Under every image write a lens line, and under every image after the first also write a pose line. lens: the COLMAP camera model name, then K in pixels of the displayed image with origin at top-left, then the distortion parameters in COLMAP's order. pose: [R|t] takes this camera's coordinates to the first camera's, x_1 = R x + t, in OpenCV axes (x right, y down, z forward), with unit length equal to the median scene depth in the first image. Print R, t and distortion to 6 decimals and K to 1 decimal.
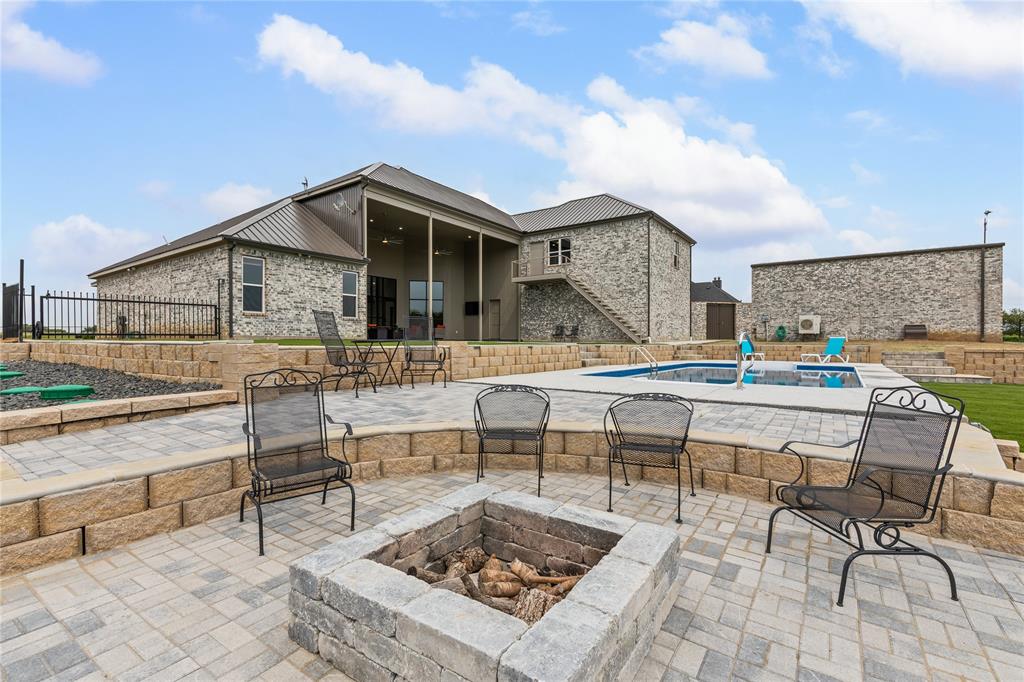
lens RADIAL K [[457.2, 0, 509.1], [0, 457.2, 341.6], [0, 0, 1]] dist [0.001824, 0.000173]
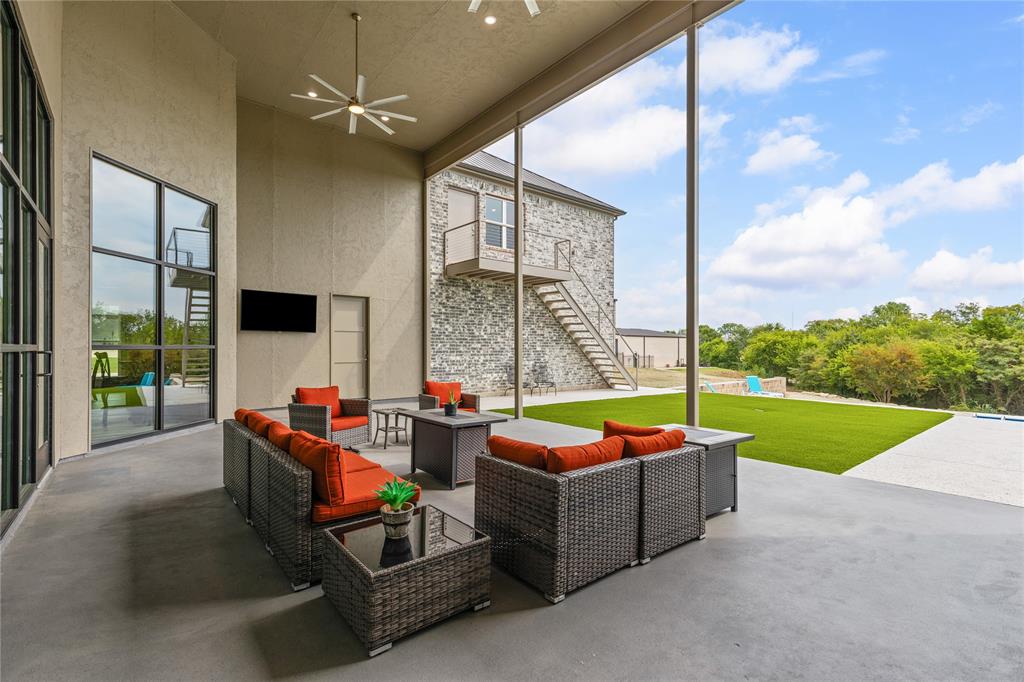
lens RADIAL K [[457.2, 0, 512.4], [0, 457.2, 346.7], [0, 0, 1]] dist [0.001824, 0.000173]
pose [[0.249914, 0.003695, 0.968261, -0.411302], [-0.003527, 0.999990, -0.002906, -0.055462], [-0.968262, -0.002689, 0.249924, 0.885707]]
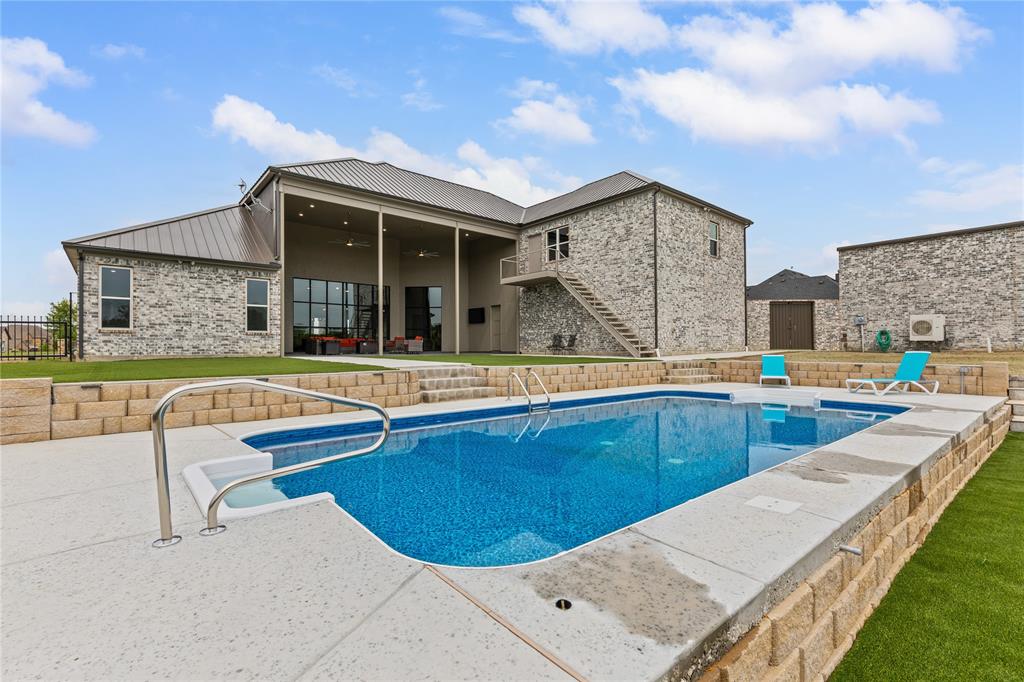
lens RADIAL K [[457.2, 0, 511.0], [0, 457.2, 344.5], [0, 0, 1]] dist [0.001824, 0.000173]
pose [[0.971119, -0.008958, -0.238428, 0.230193], [0.007607, 0.999949, -0.006588, -0.013193], [0.238475, 0.004584, 0.971138, 0.191175]]
